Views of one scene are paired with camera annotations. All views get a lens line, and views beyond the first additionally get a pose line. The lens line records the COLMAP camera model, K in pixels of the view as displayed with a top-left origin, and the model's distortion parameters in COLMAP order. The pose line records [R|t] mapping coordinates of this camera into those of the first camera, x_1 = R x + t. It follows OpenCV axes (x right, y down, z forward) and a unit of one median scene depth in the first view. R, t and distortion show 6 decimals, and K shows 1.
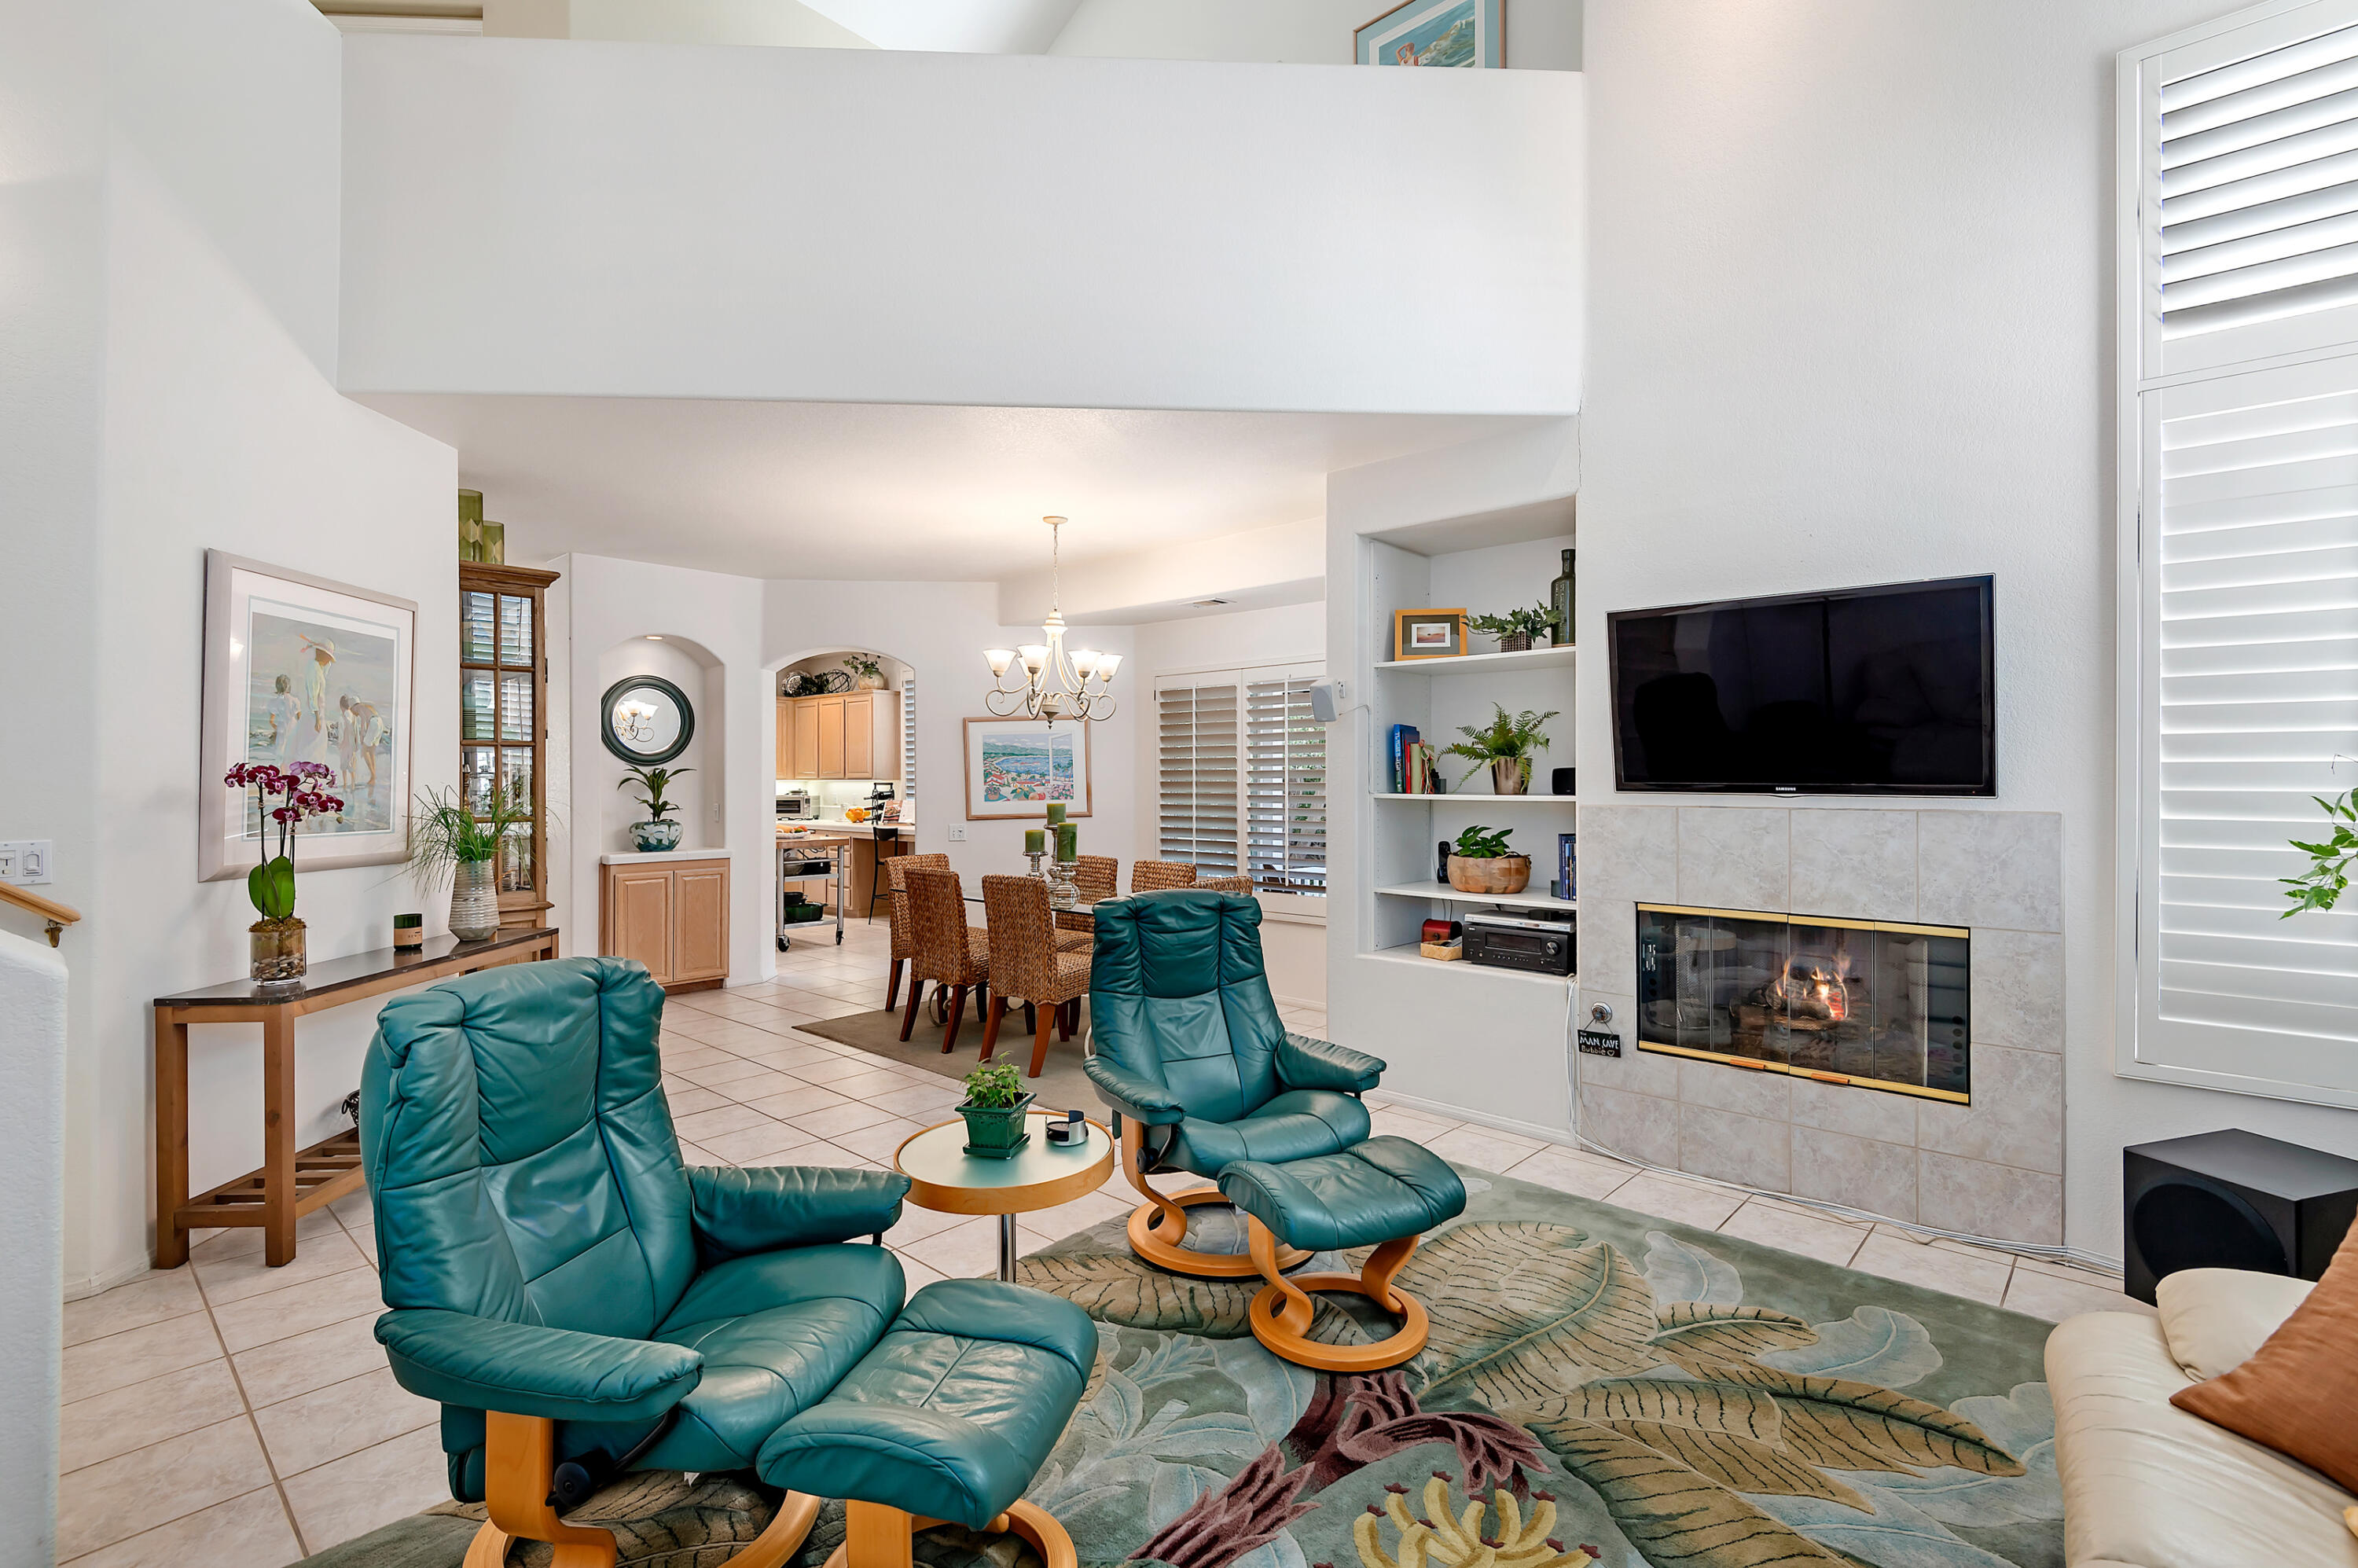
lens RADIAL K [[1075.0, 0, 1199.3], [0, 1075.0, 774.0], [0, 0, 1]] dist [0.001883, -0.000260]
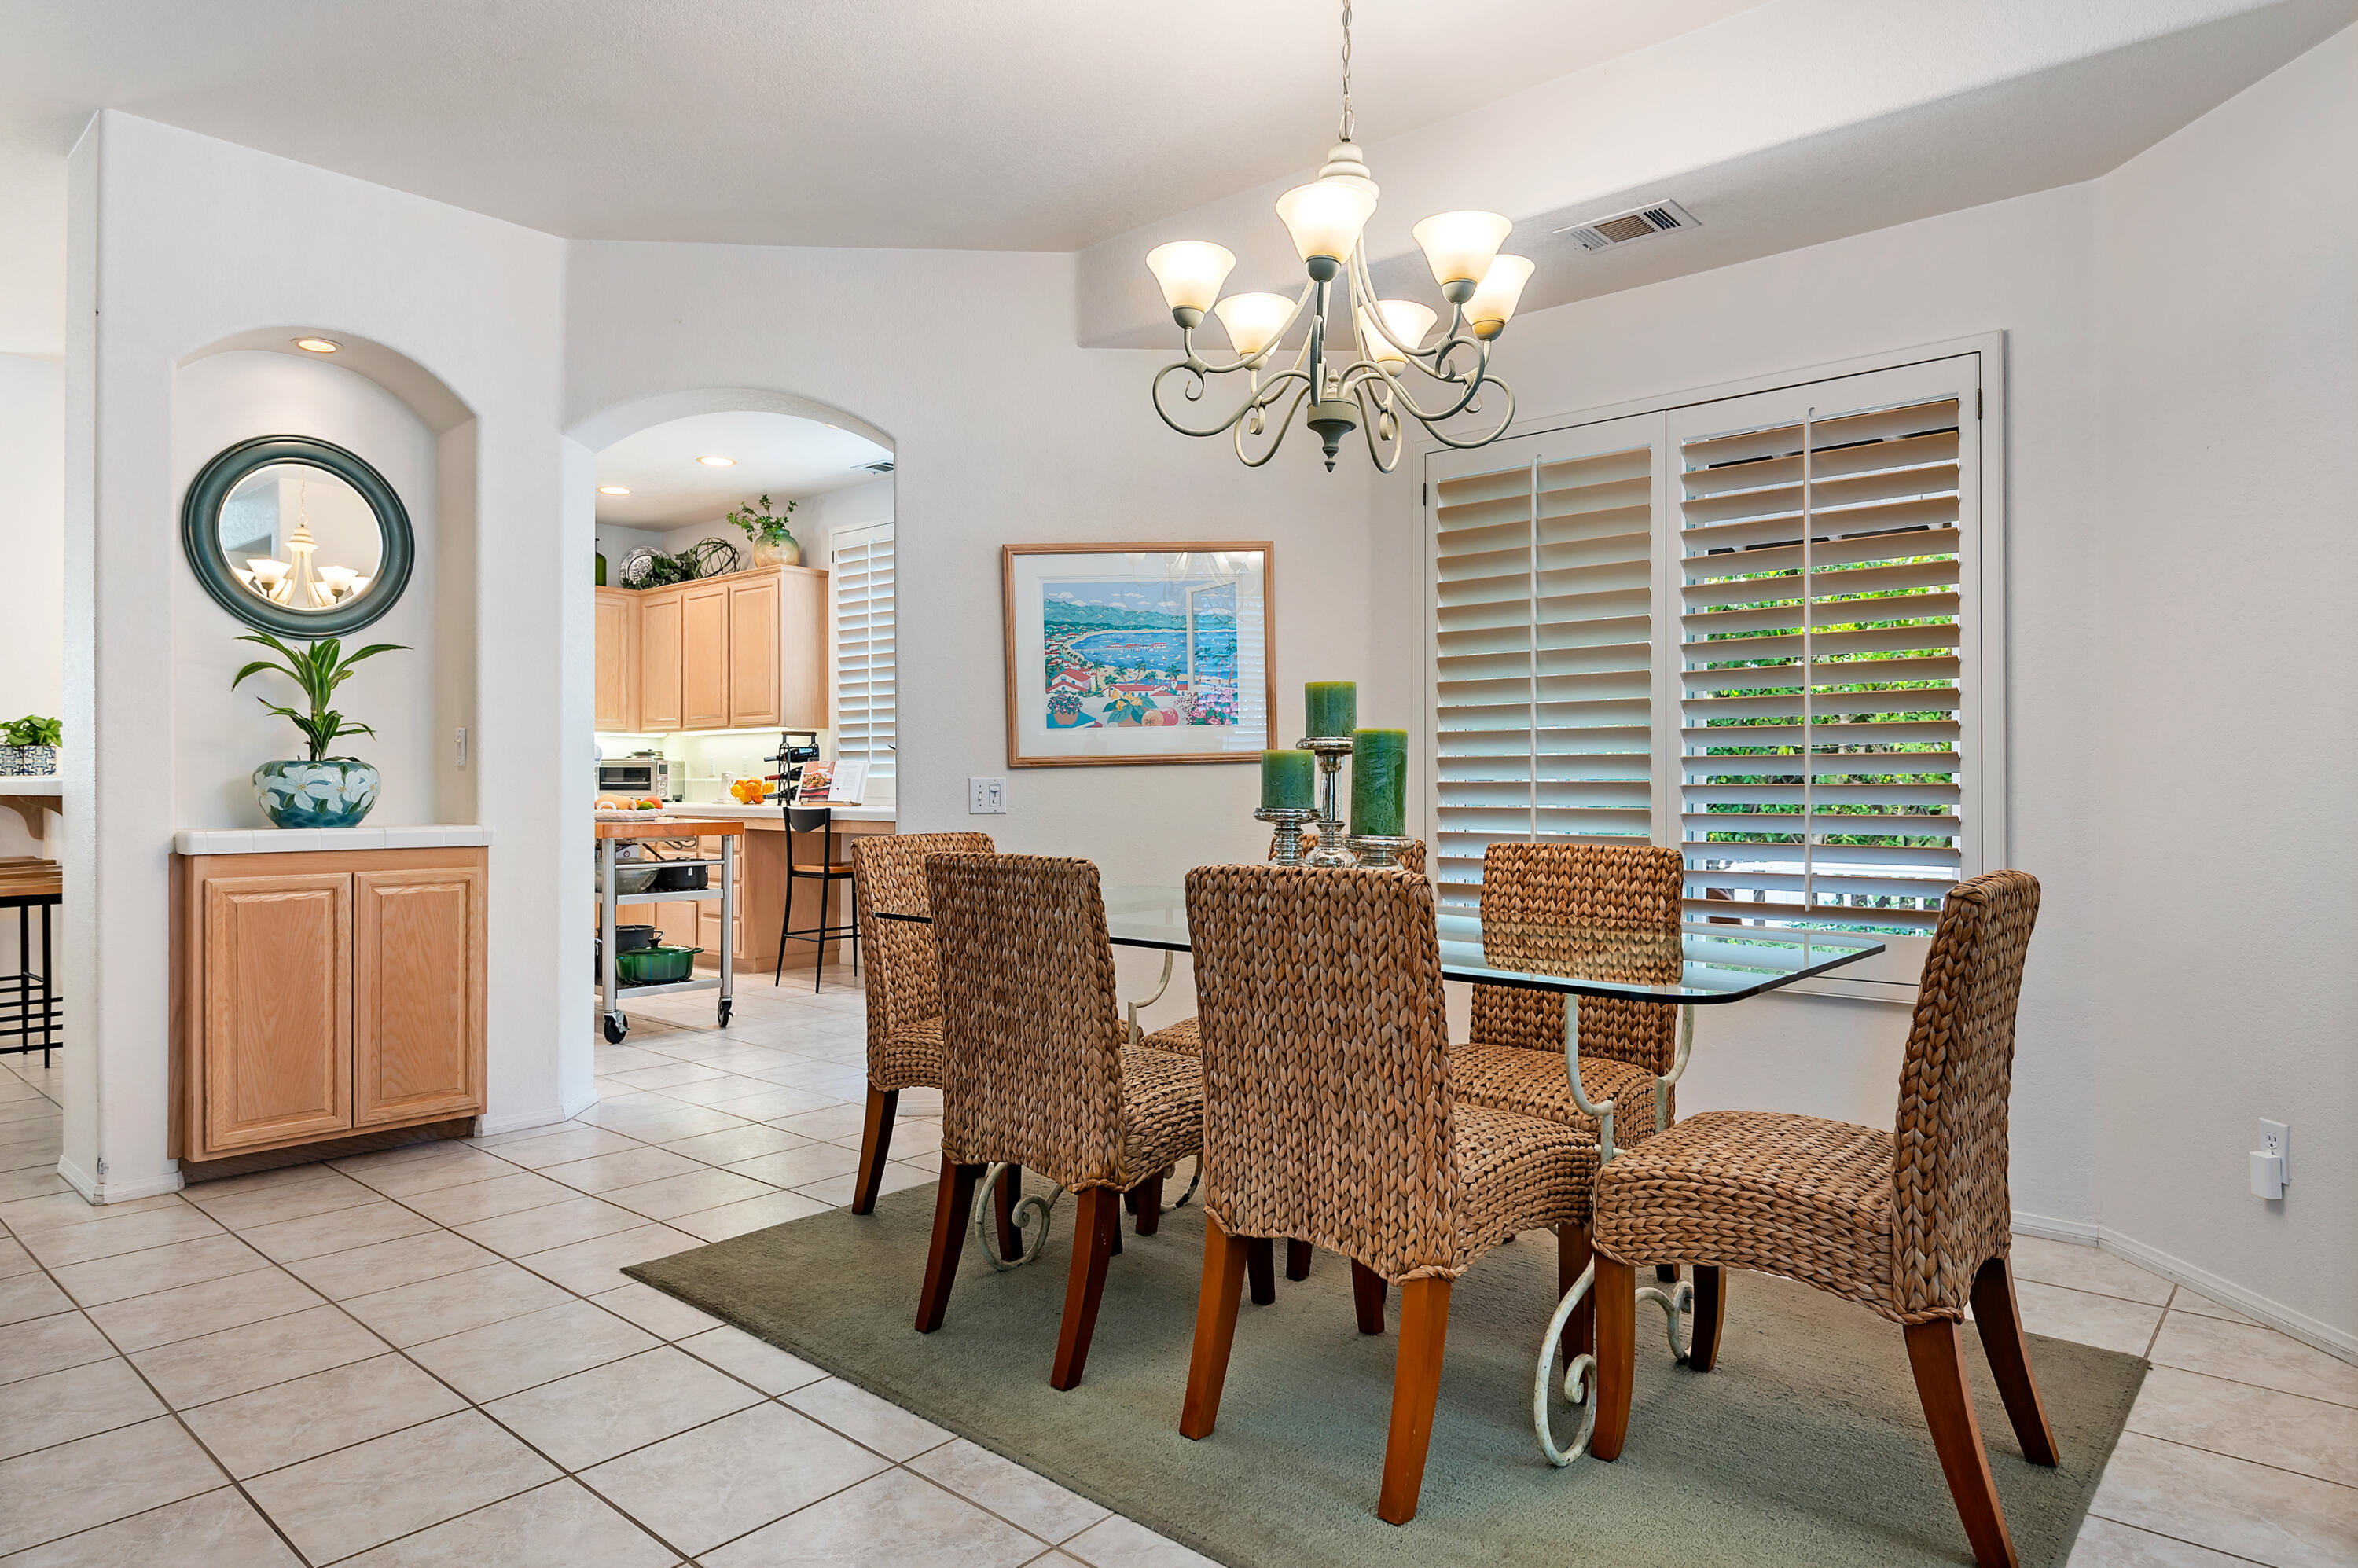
lens RADIAL K [[1417.9, 0, 1194.0], [0, 1417.9, 789.3], [0, 0, 1]] dist [-0.009890, -0.002255]
pose [[0.999961, 0.002932, 0.008332, -0.144940], [-0.003009, 0.999953, 0.009179, 0.047184], [-0.008305, -0.009204, 0.999923, 0.401177]]
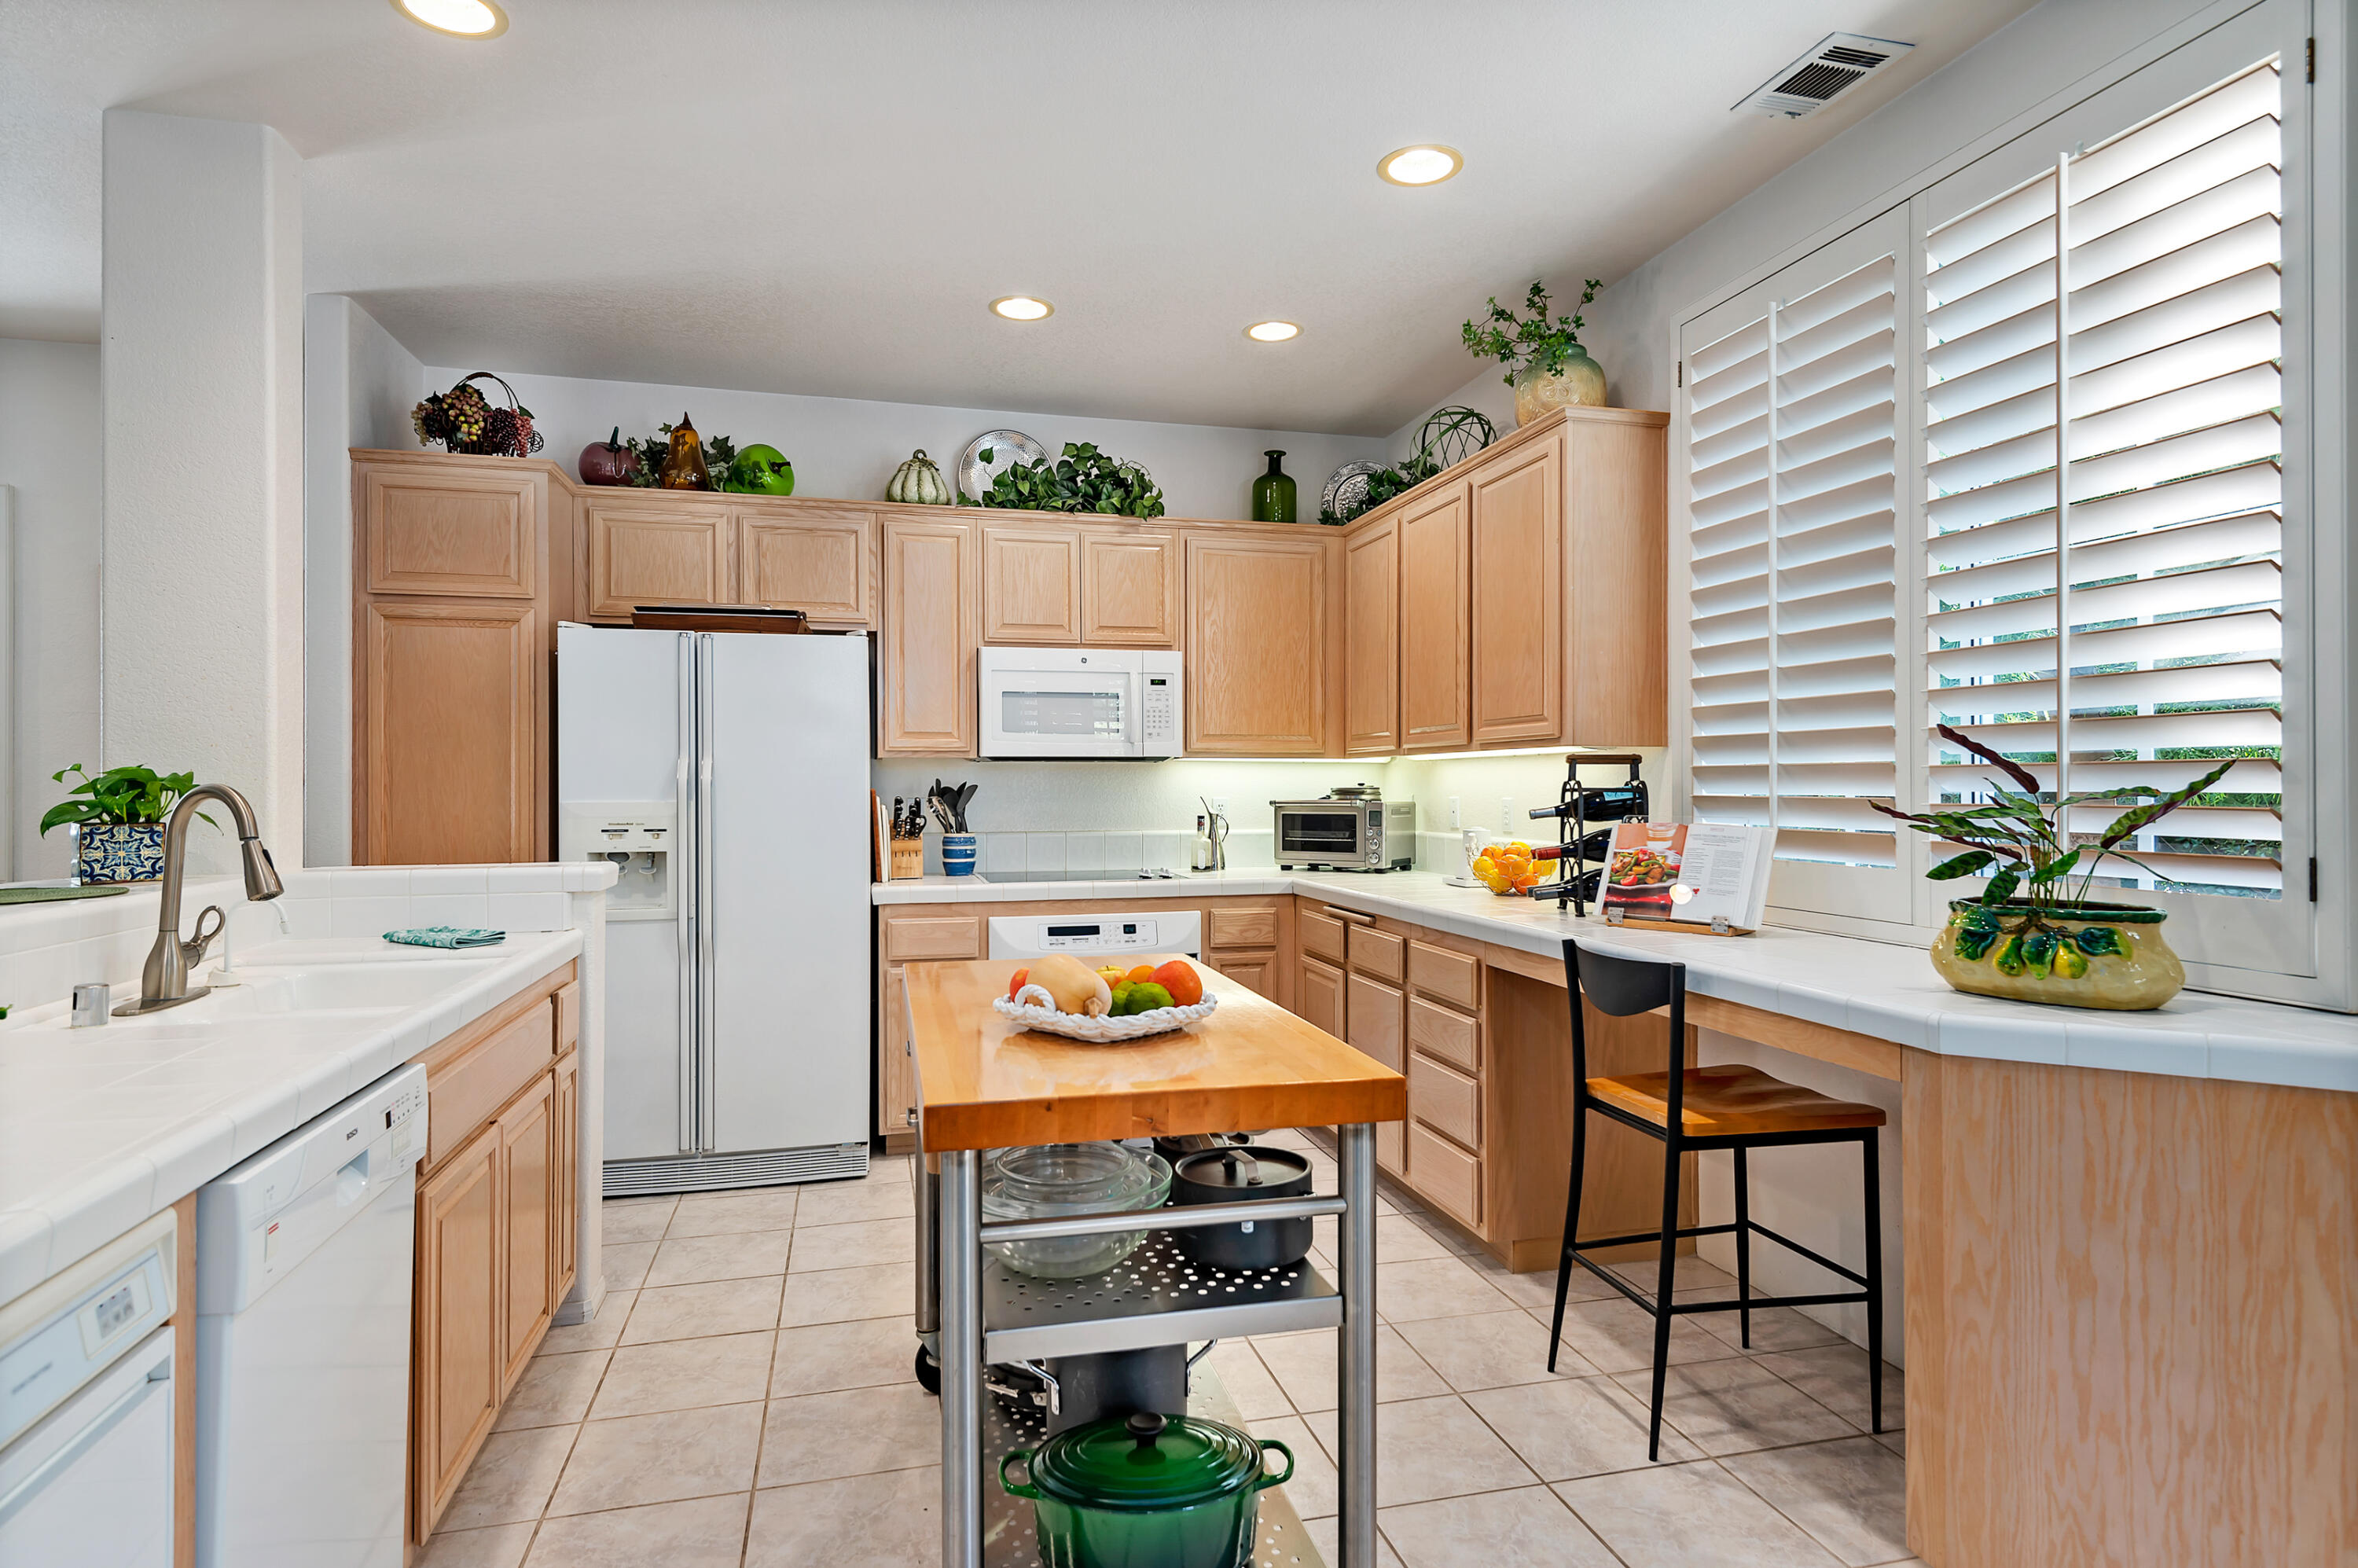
lens RADIAL K [[1288.2, 0, 1193.2], [0, 1288.2, 783.2], [0, 0, 1]] dist [0.048828, 0.000797]
pose [[0.835414, -0.000653, -0.549620, -0.312428], [0.002301, 0.999995, 0.002310, 0.021654], [0.549616, -0.003194, 0.835411, 1.043785]]
